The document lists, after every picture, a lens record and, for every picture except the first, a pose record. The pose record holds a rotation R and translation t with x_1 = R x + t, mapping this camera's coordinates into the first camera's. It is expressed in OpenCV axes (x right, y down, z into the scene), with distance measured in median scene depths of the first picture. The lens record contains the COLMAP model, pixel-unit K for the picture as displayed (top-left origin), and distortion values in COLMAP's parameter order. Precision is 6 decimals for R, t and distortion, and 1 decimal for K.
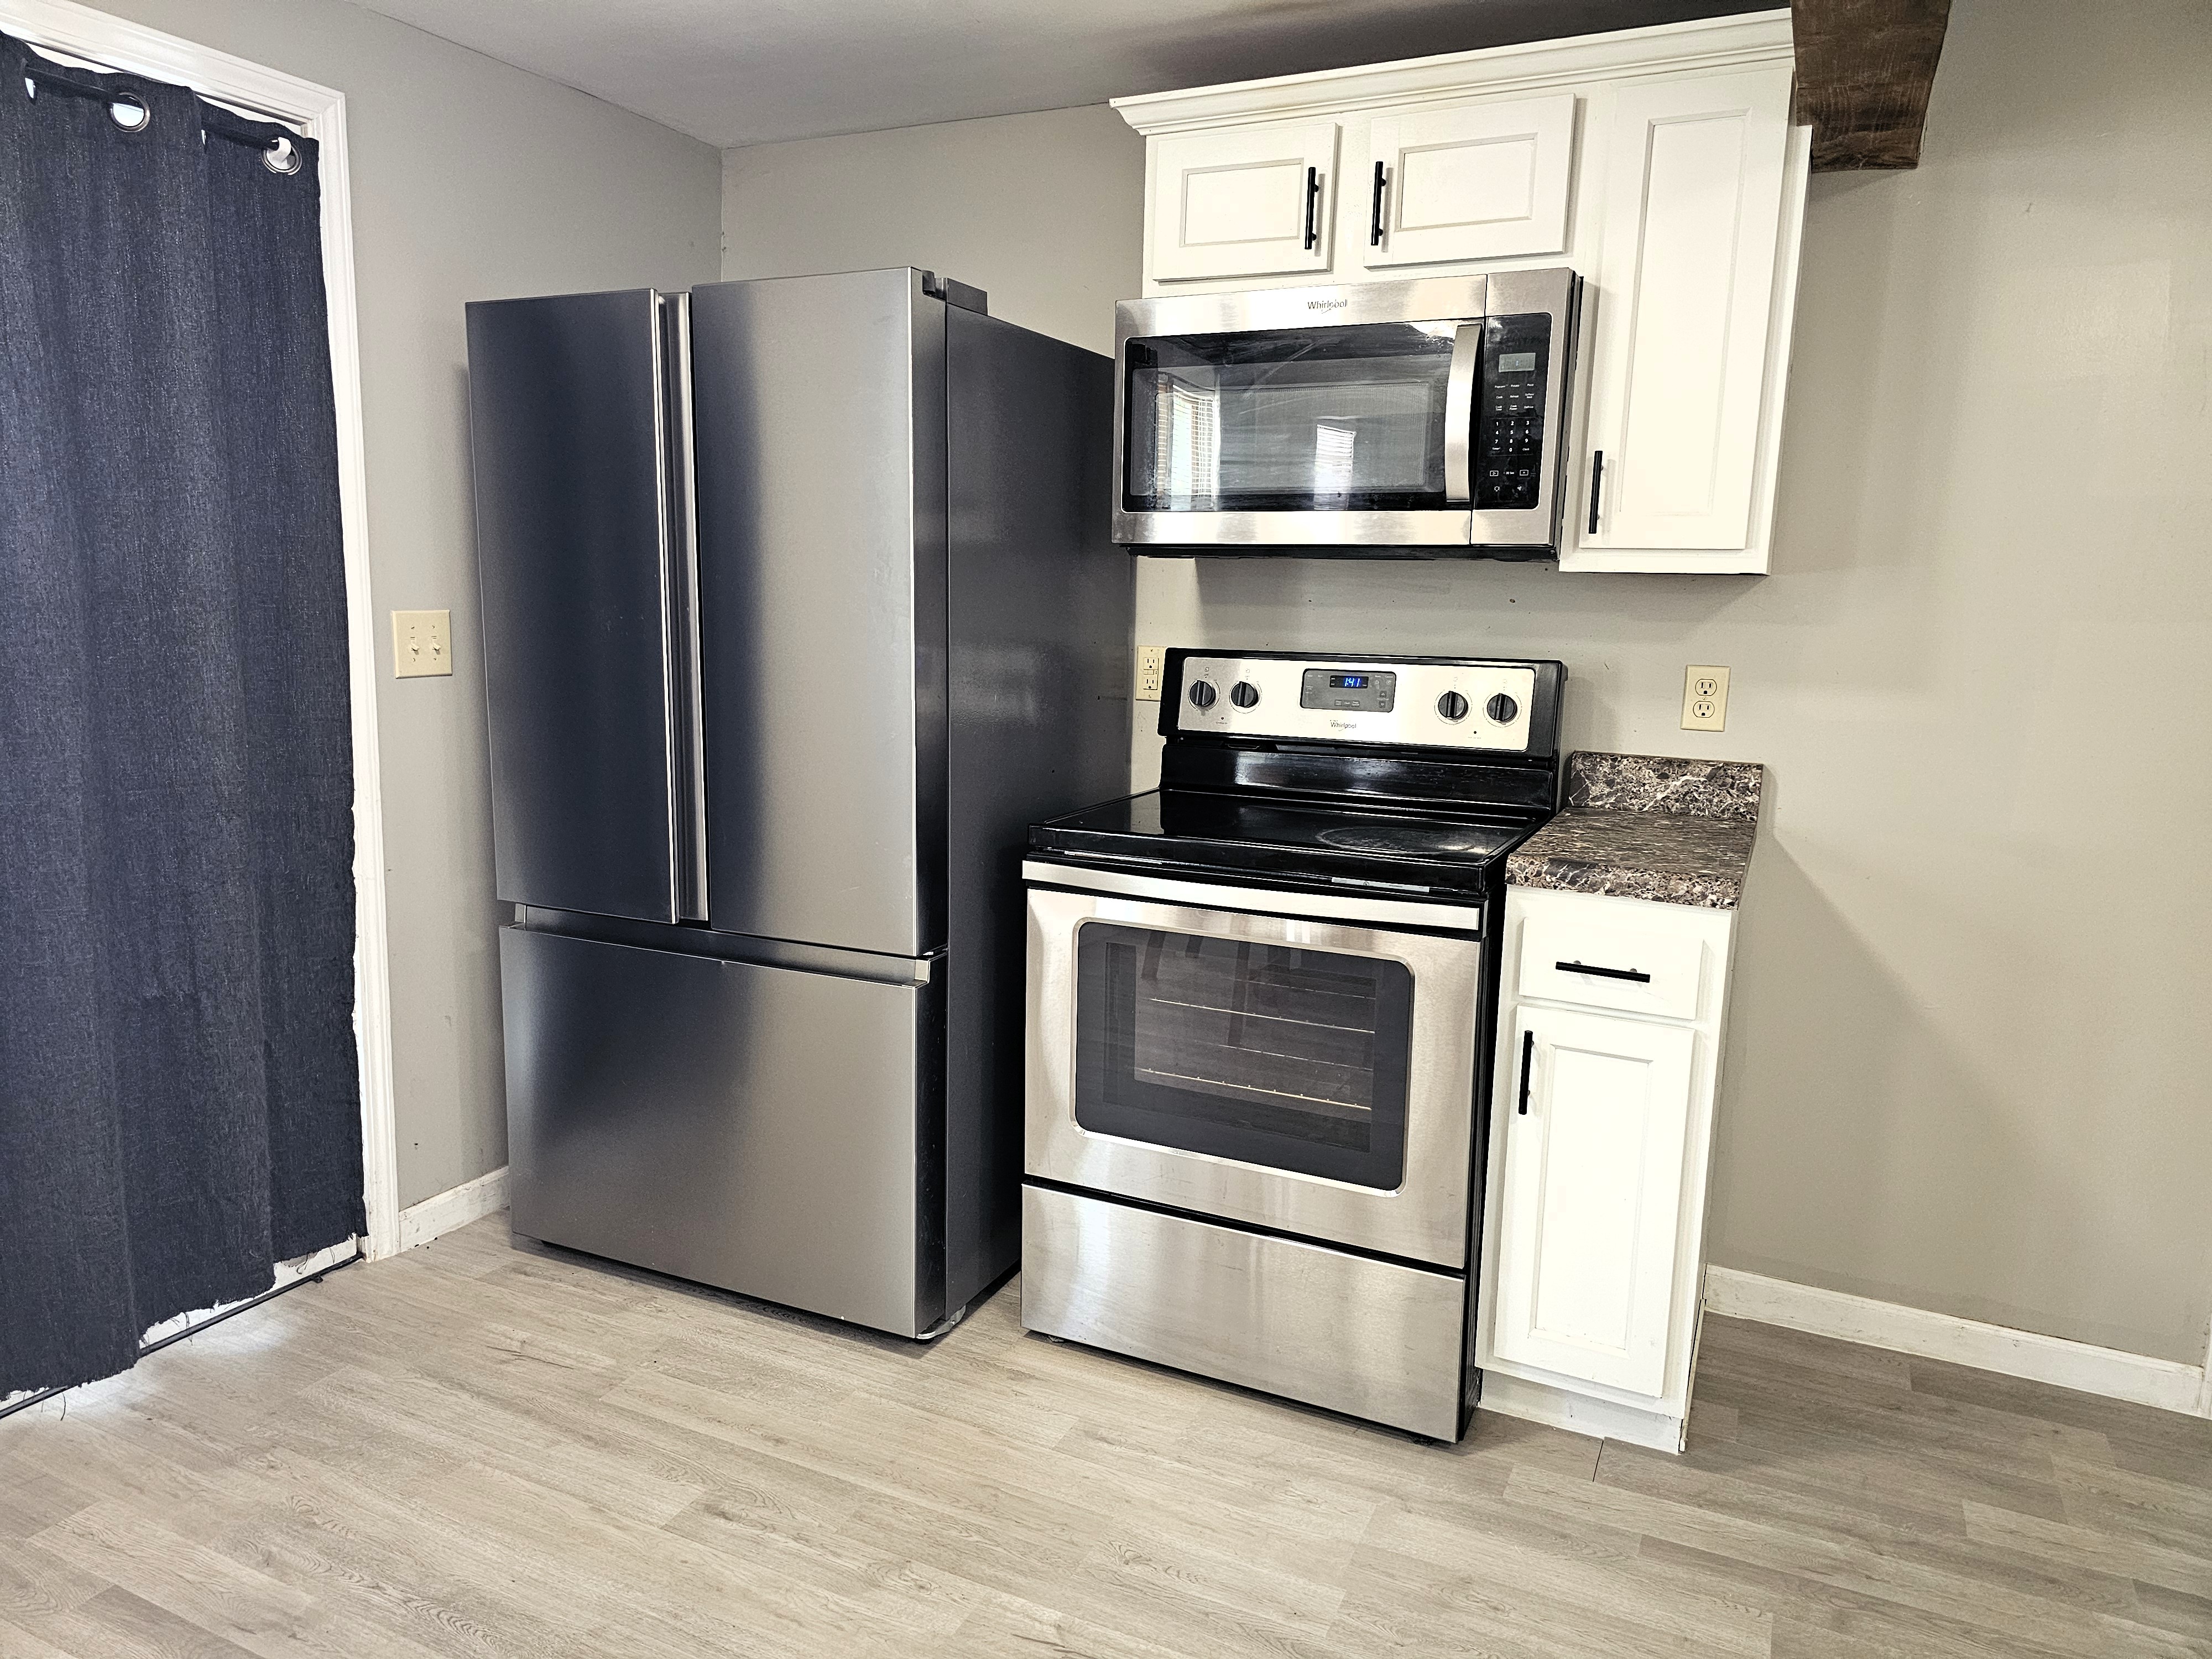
lens RADIAL K [[1479.2, 0, 1106.0], [0, 1479.2, 829.5], [0, 0, 1]] dist [0.074396, -0.066161]
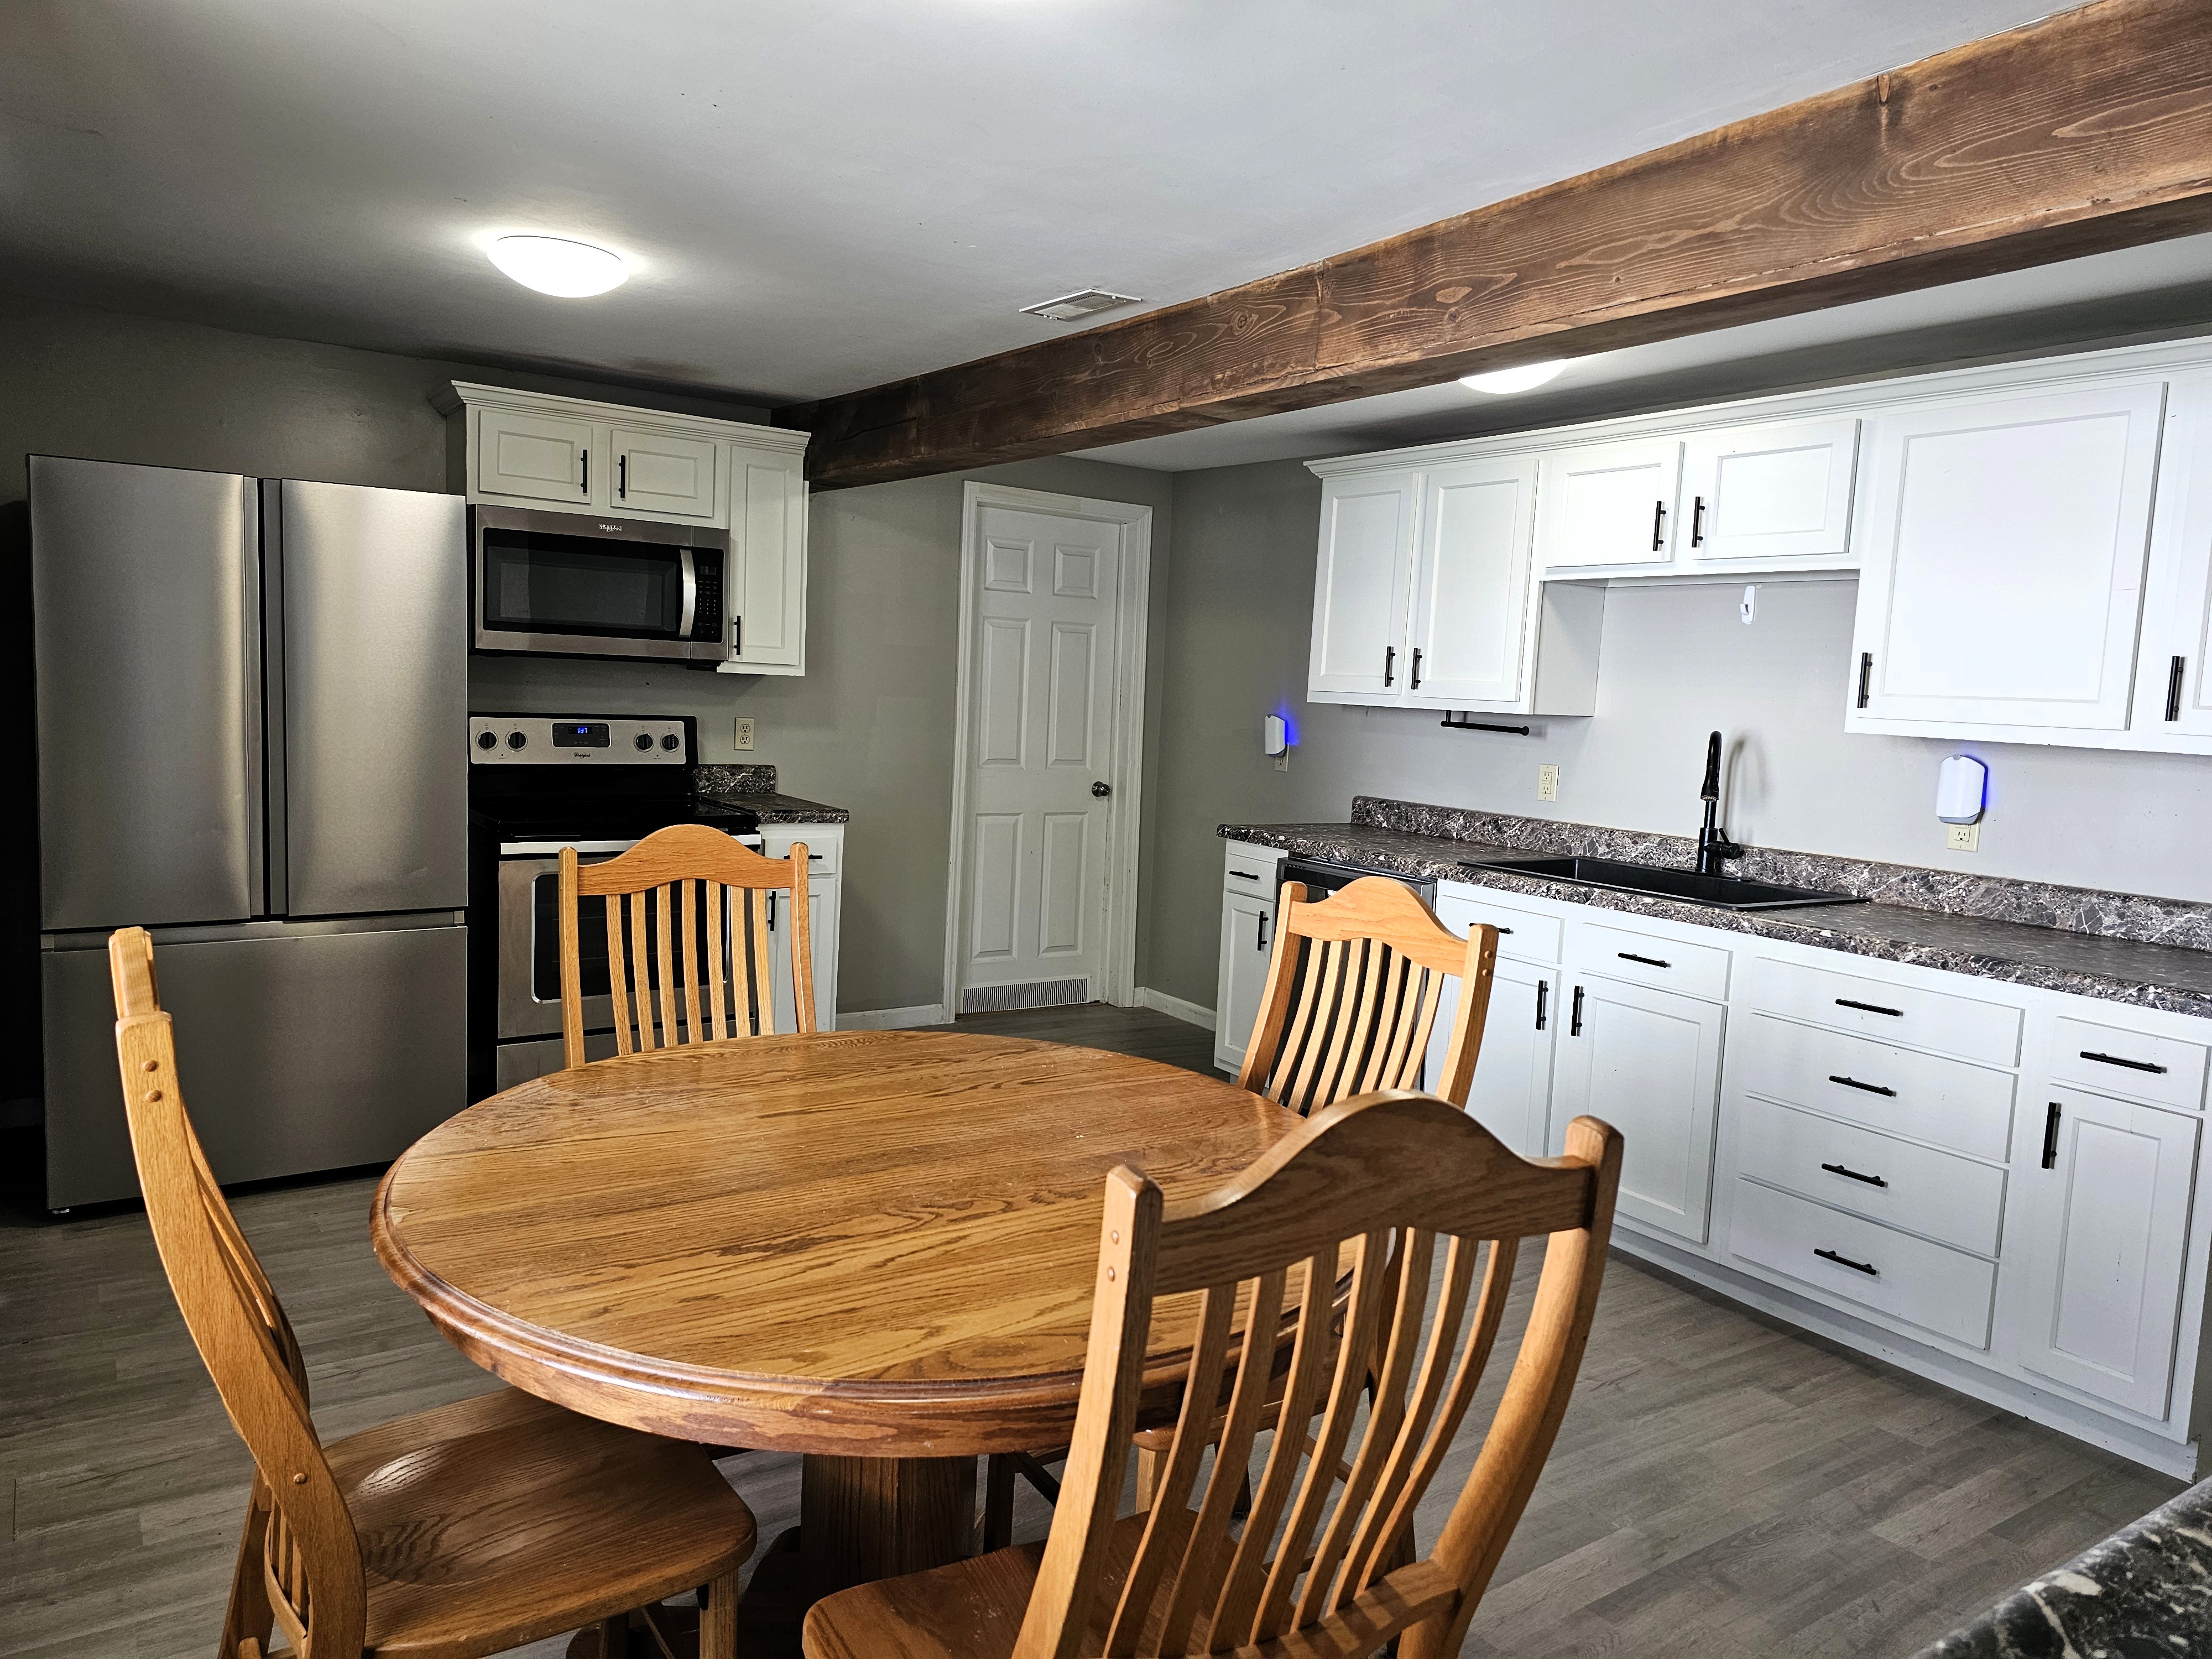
lens RADIAL K [[1479.2, 0, 1106.0], [0, 1479.2, 829.5], [0, 0, 1]] dist [0.074396, -0.066161]
pose [[0.496213, -0.088676, 0.863661, -1.078365], [0.107404, 0.993399, 0.040288, 0.010279], [-0.861532, 0.072769, 0.502461, -0.396298]]
